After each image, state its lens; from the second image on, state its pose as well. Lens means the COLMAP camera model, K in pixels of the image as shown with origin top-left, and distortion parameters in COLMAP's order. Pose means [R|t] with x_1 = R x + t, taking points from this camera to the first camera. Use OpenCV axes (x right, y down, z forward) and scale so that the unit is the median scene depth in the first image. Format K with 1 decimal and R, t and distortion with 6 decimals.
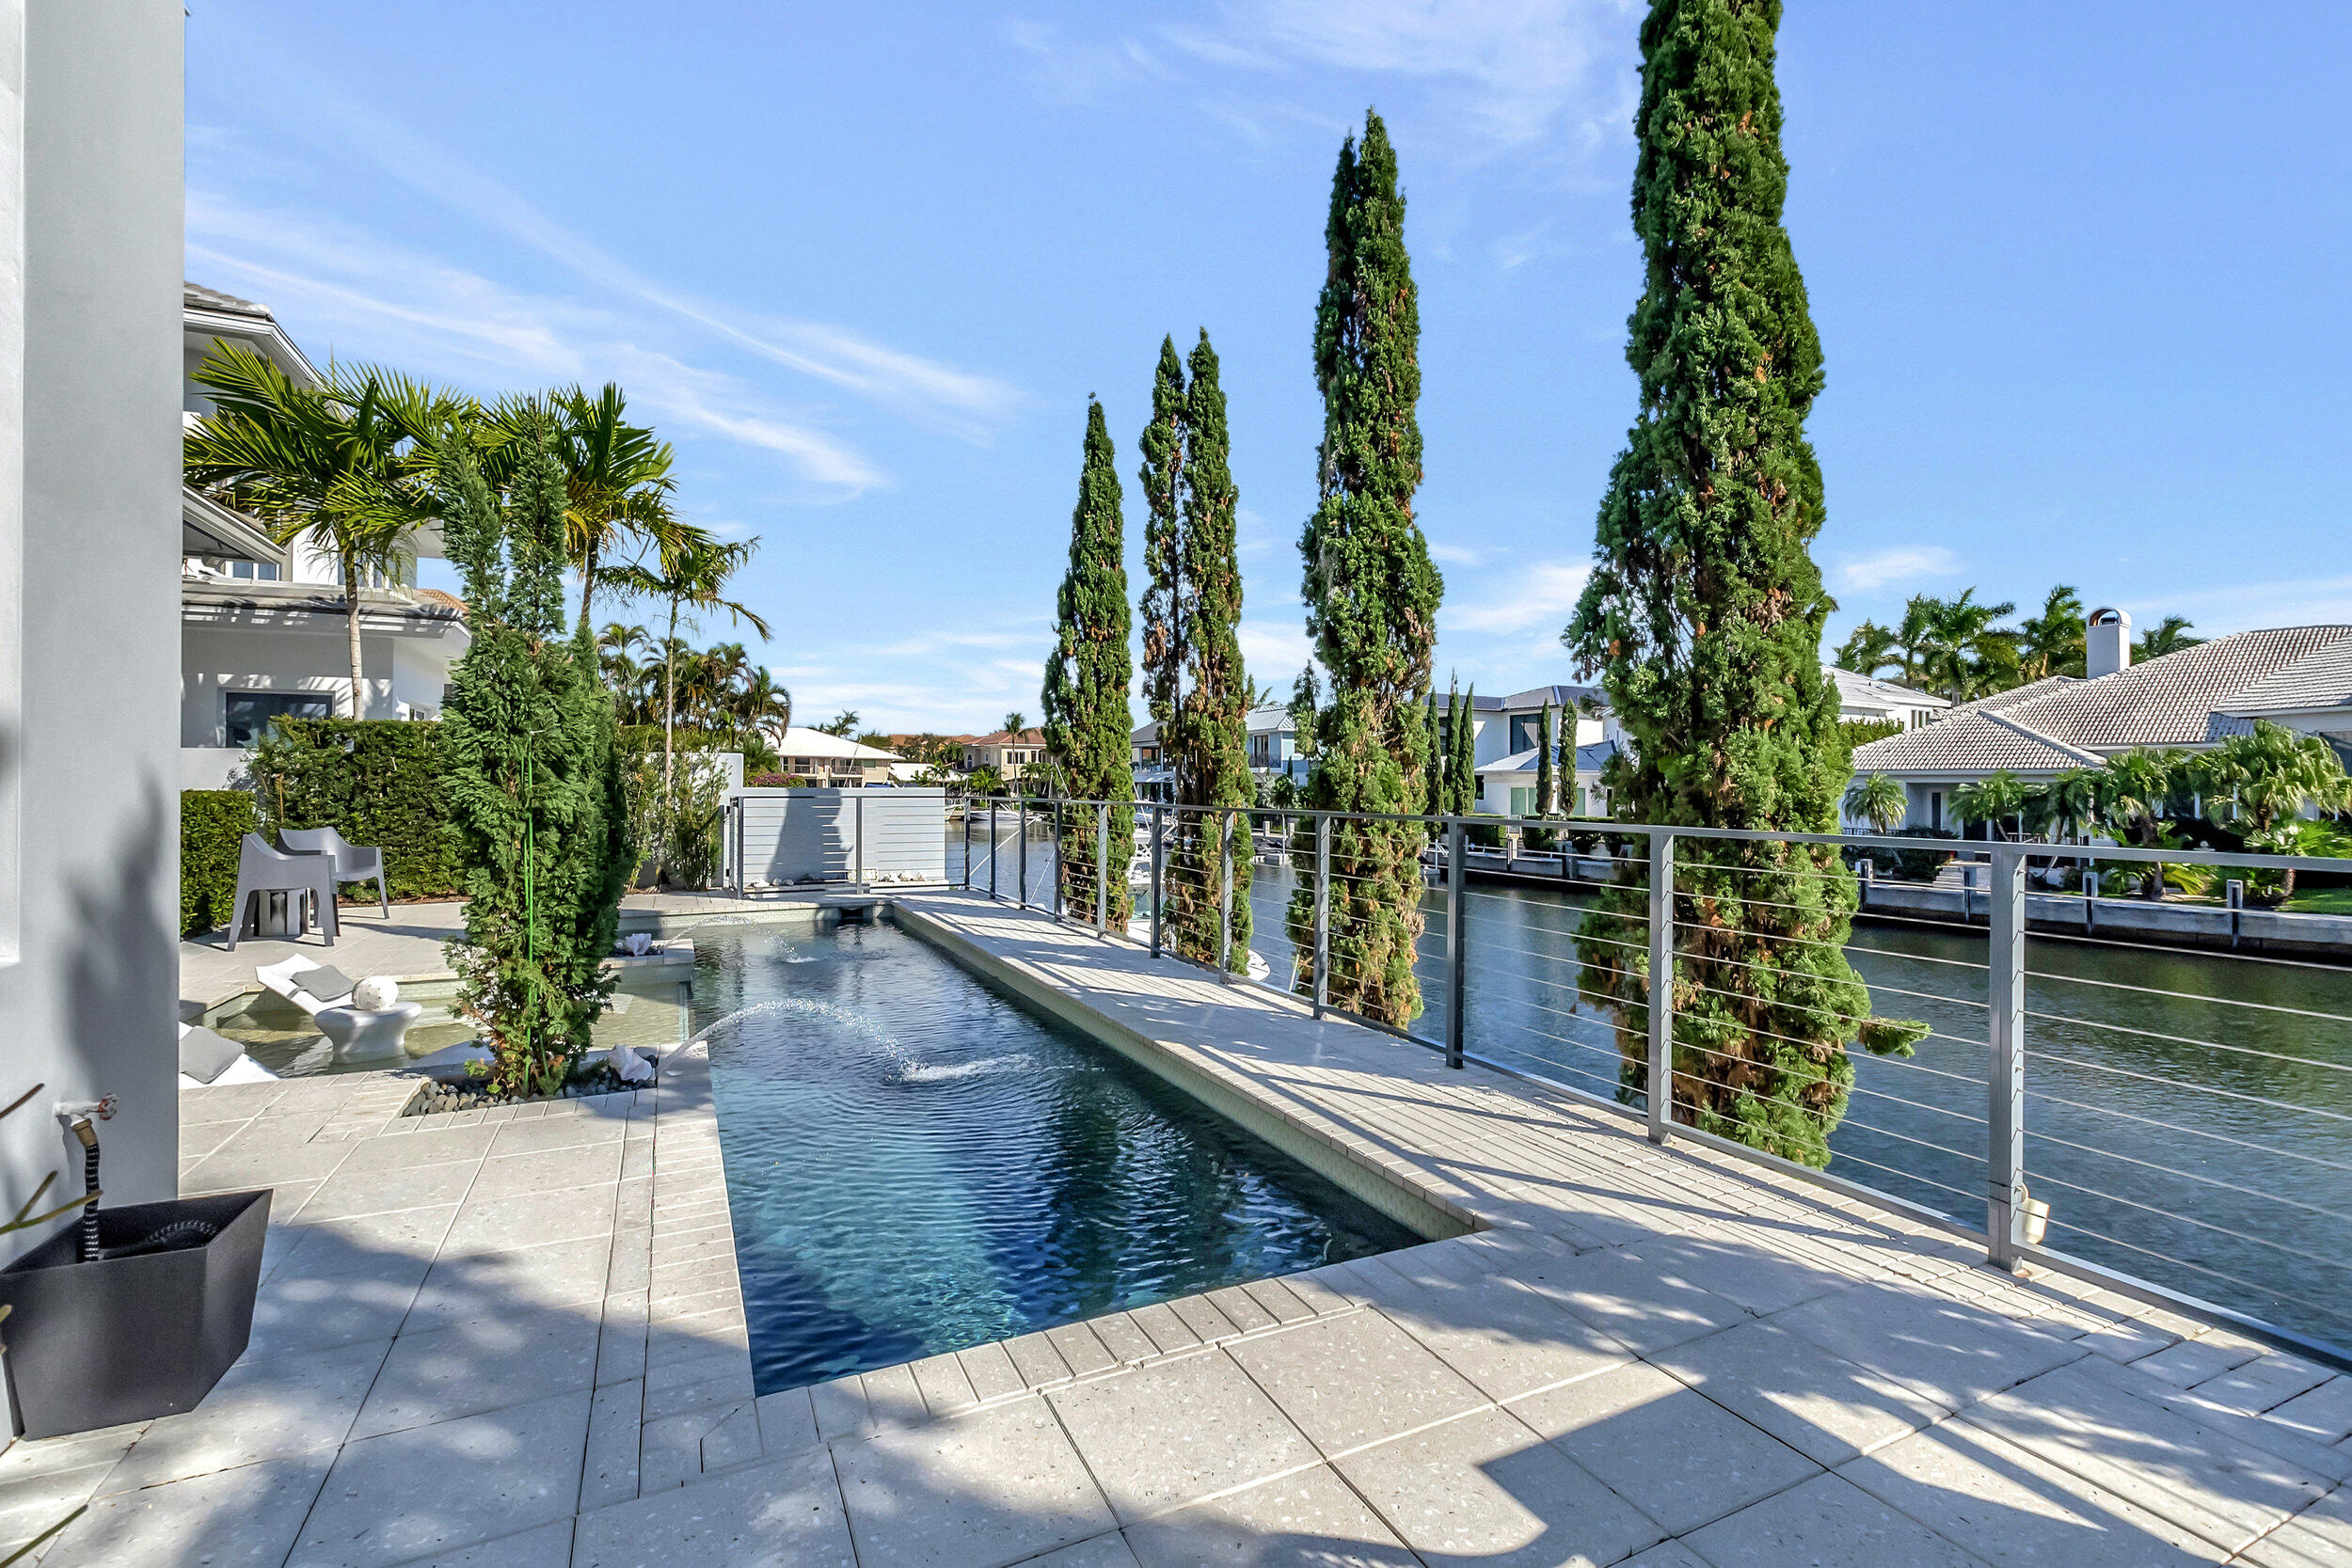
lens RADIAL K [[1046.1, 0, 1170.9], [0, 1046.1, 779.0], [0, 0, 1]] dist [-0.001937, 0.000805]
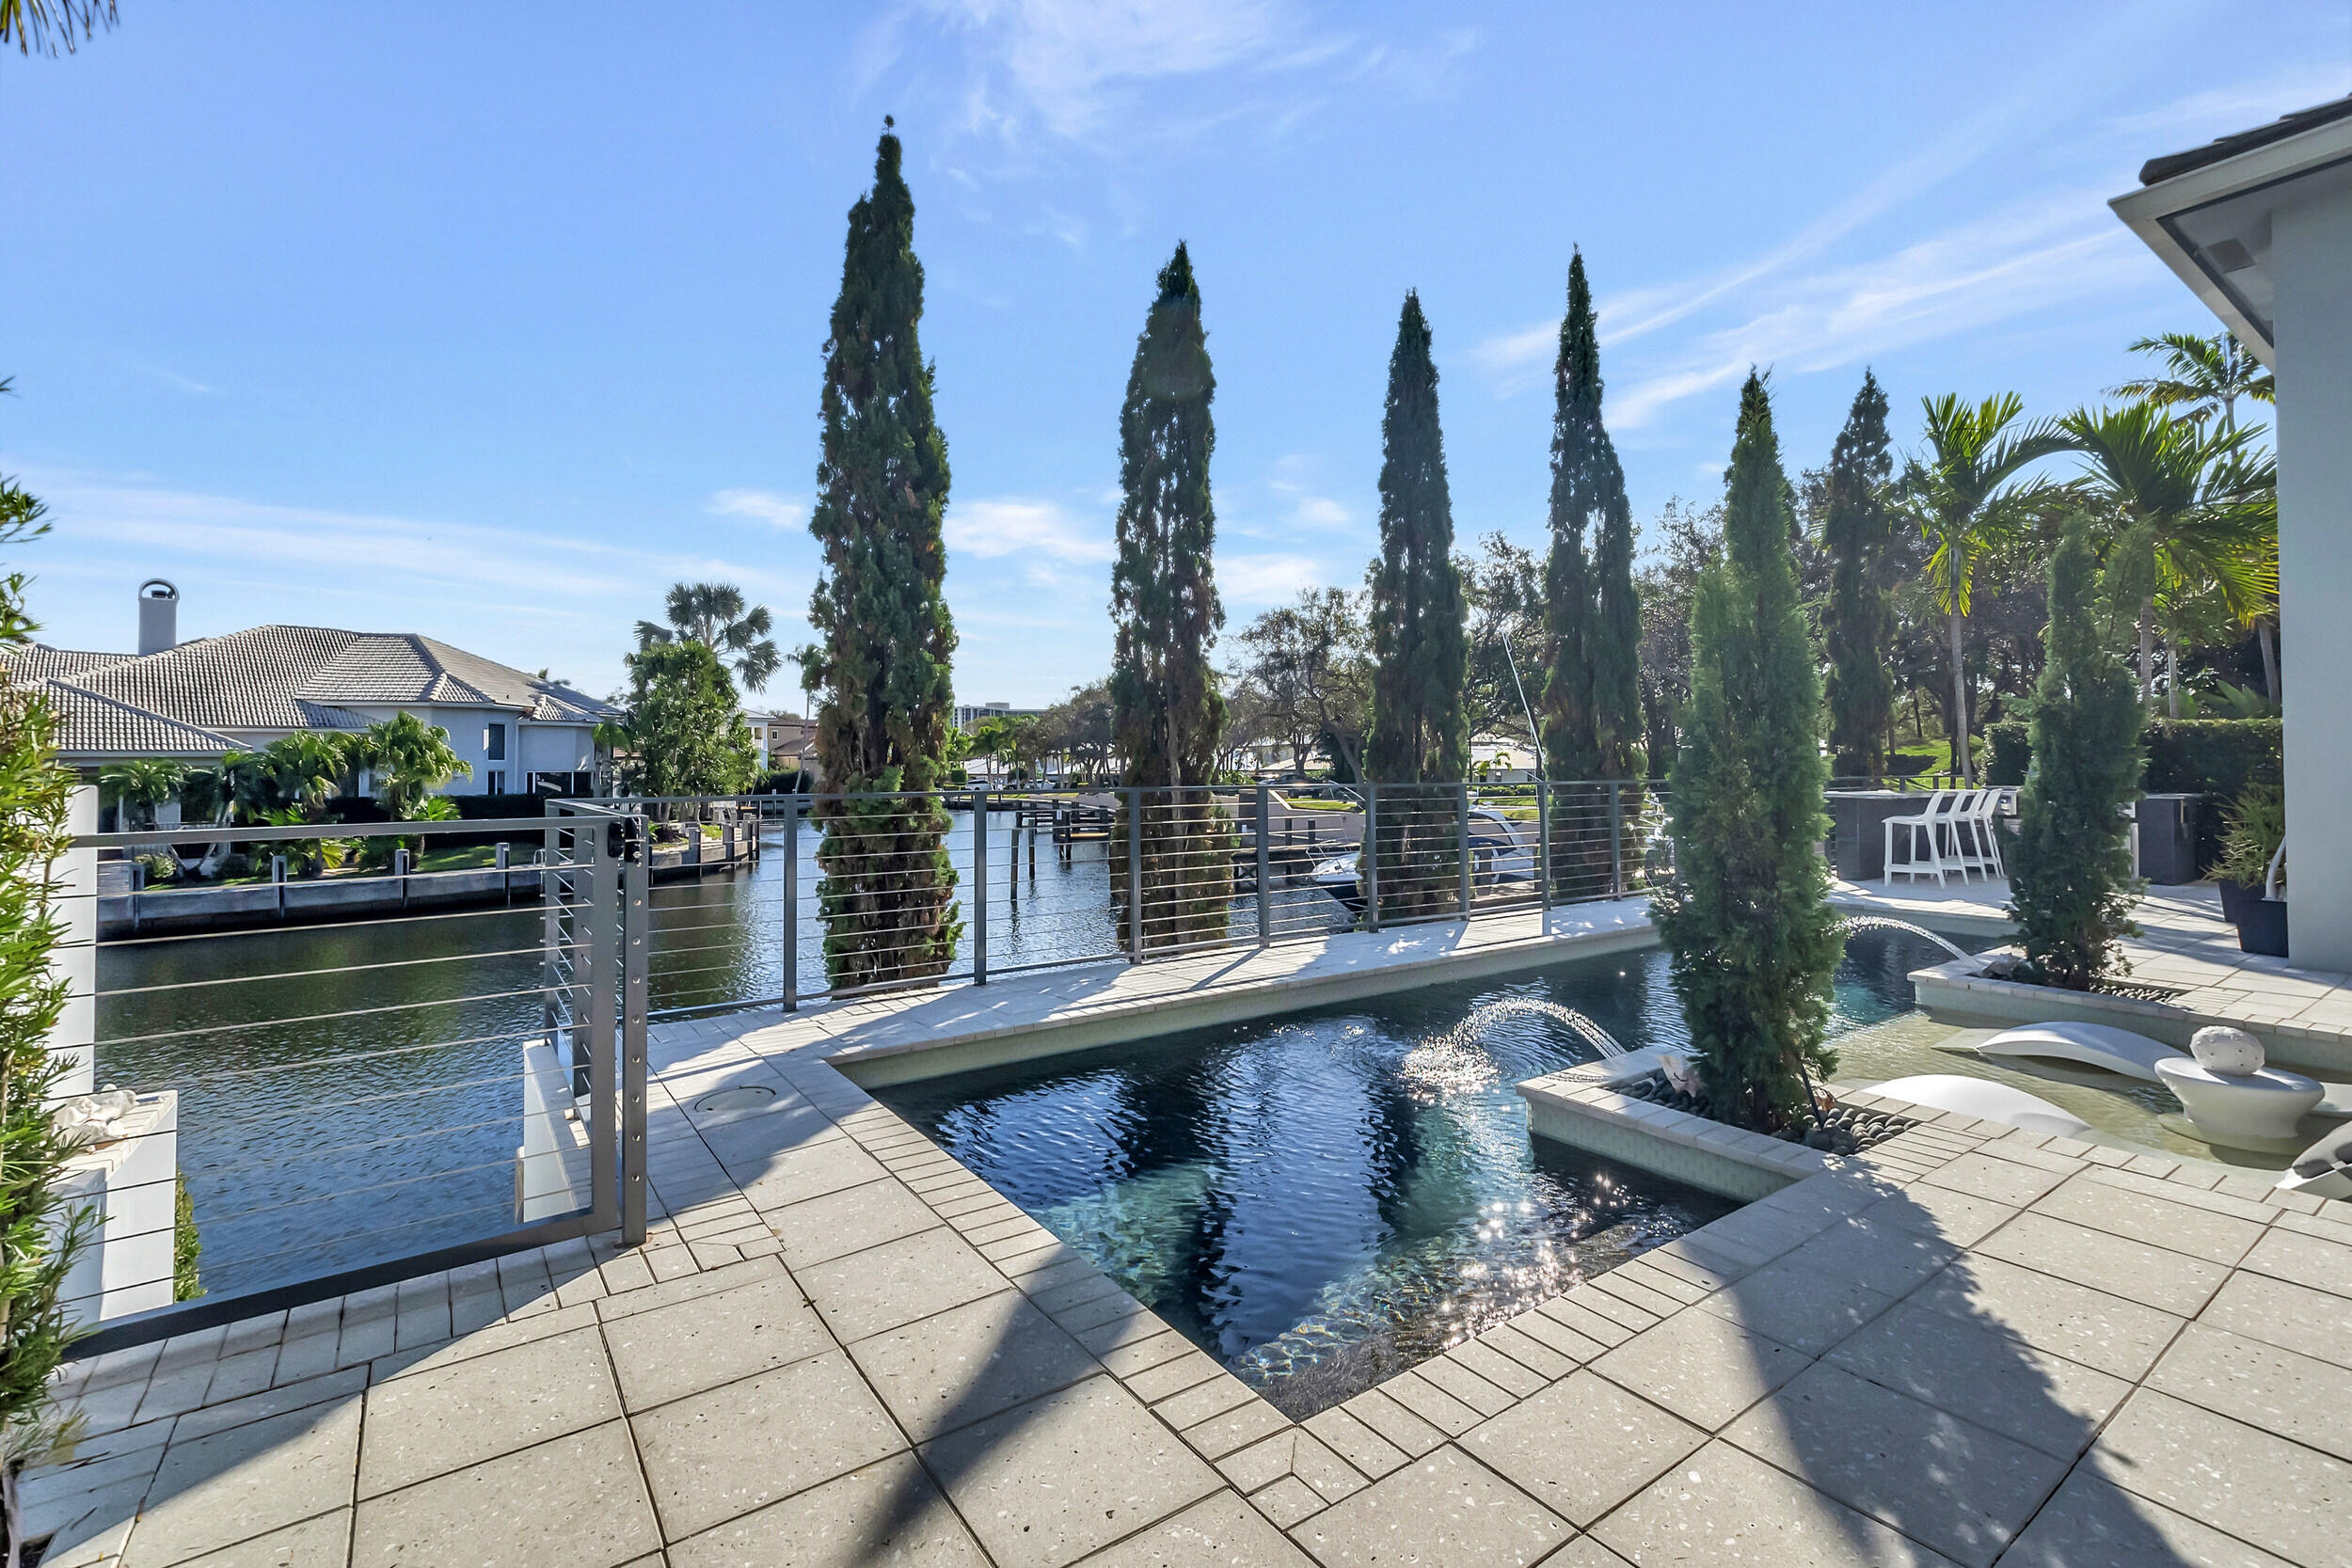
lens RADIAL K [[1046.1, 0, 1190.2], [0, 1046.1, 777.0], [0, 0, 1]] dist [-0.001937, 0.000805]
pose [[-0.168628, -0.014895, 0.985567, -0.705759], [0.000036, 0.999886, 0.015118, -0.002028], [-0.985680, 0.002585, -0.168608, 0.941093]]
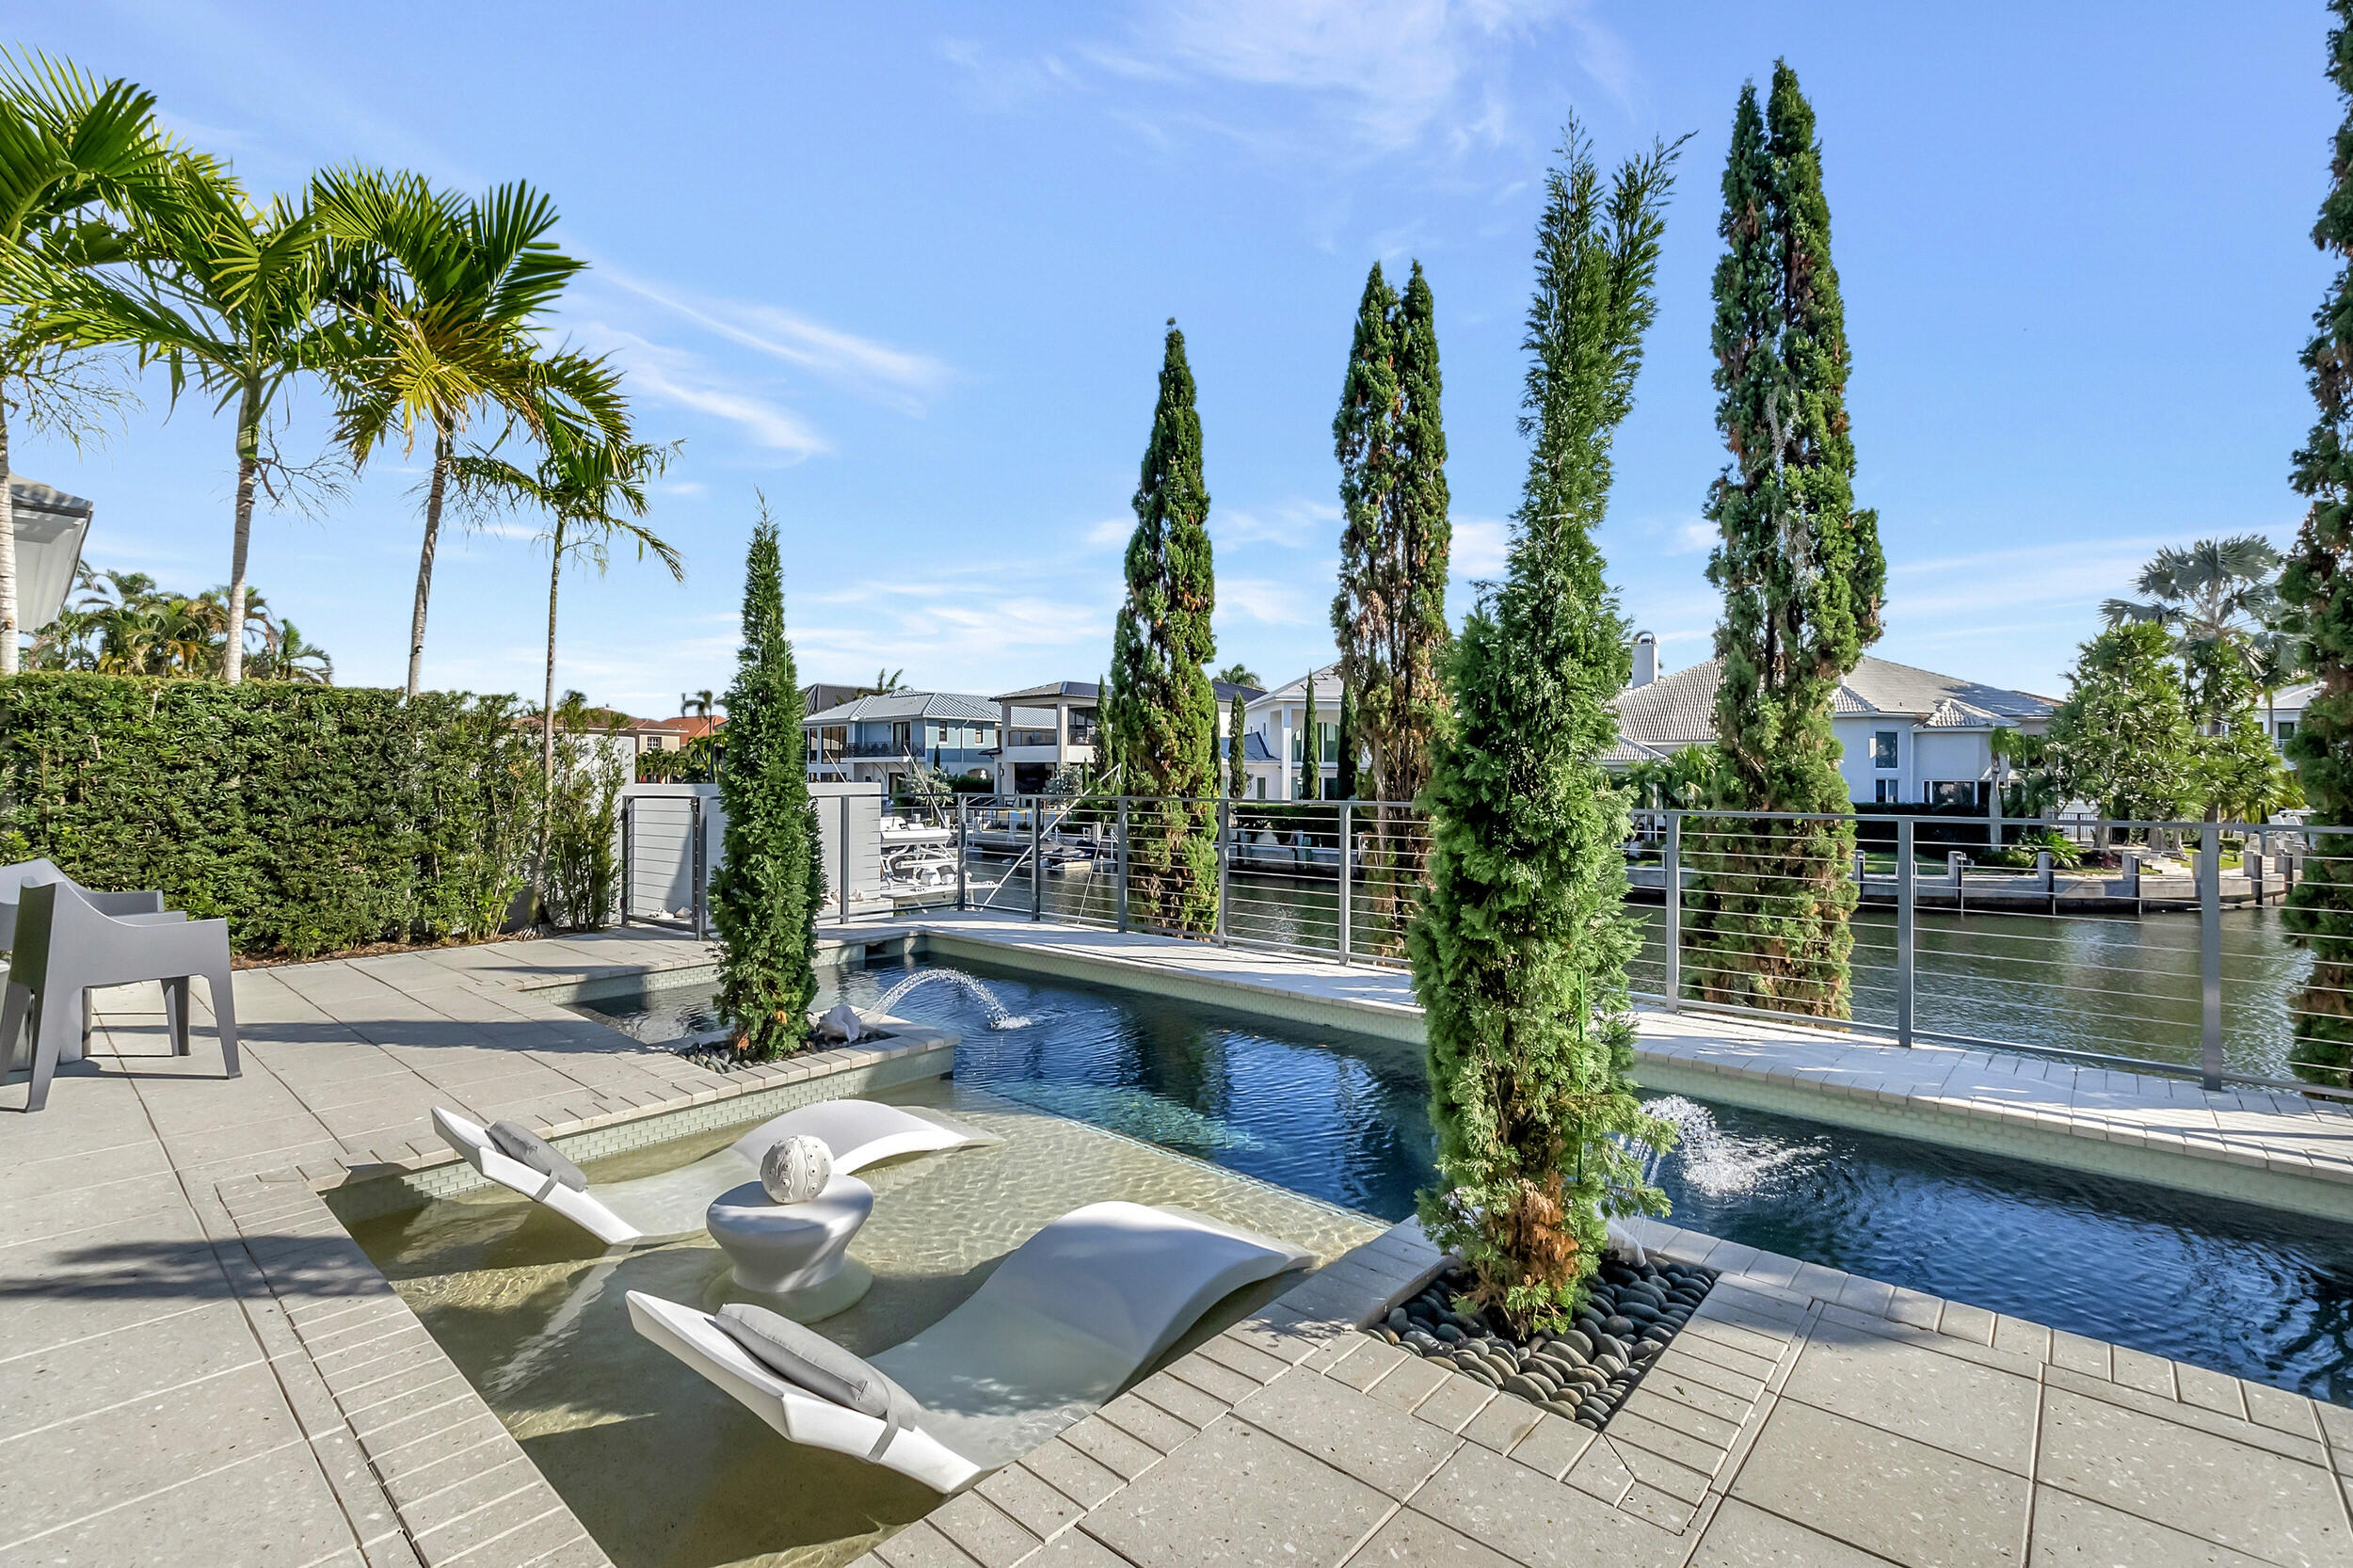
lens RADIAL K [[1046.6, 0, 1152.0], [0, 1046.6, 766.8], [0, 0, 1]] dist [-0.001937, 0.000805]
pose [[0.926021, 0.002130, 0.377465, -0.414278], [-0.002316, 0.999997, 0.000041, -0.005322], [-0.377464, -0.000912, 0.926024, 0.224026]]
